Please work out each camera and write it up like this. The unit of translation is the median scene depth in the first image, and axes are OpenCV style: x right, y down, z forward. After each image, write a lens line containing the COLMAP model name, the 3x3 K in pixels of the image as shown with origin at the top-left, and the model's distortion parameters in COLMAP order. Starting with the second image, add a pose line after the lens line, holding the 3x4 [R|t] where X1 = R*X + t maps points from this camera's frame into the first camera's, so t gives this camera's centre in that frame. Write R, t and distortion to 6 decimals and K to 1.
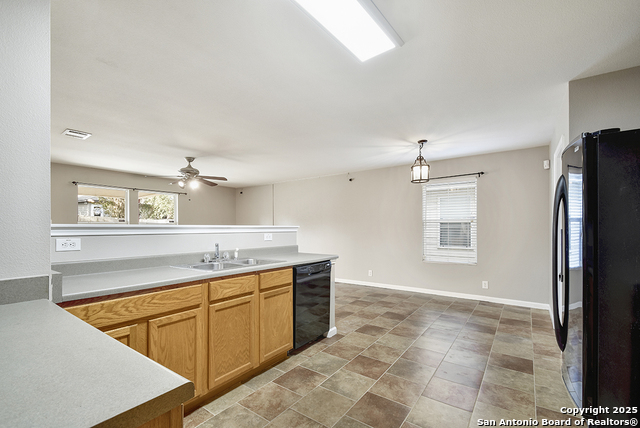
lens RADIAL K [[284.3, 0, 319.8], [0, 284.3, 219.8], [0, 0, 1]] dist [0.012823, -0.000283]
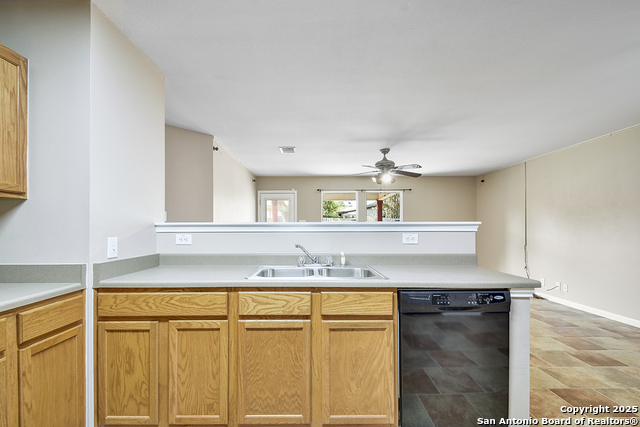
lens RADIAL K [[284.3, 0, 319.5], [0, 284.3, 219.5], [0, 0, 1]] dist [0.012823, -0.000283]
pose [[0.580222, -0.019828, -0.814217, 0.373434], [0.025545, 0.999655, -0.006140, 0.020031], [0.814057, -0.017236, 0.580529, 0.641120]]
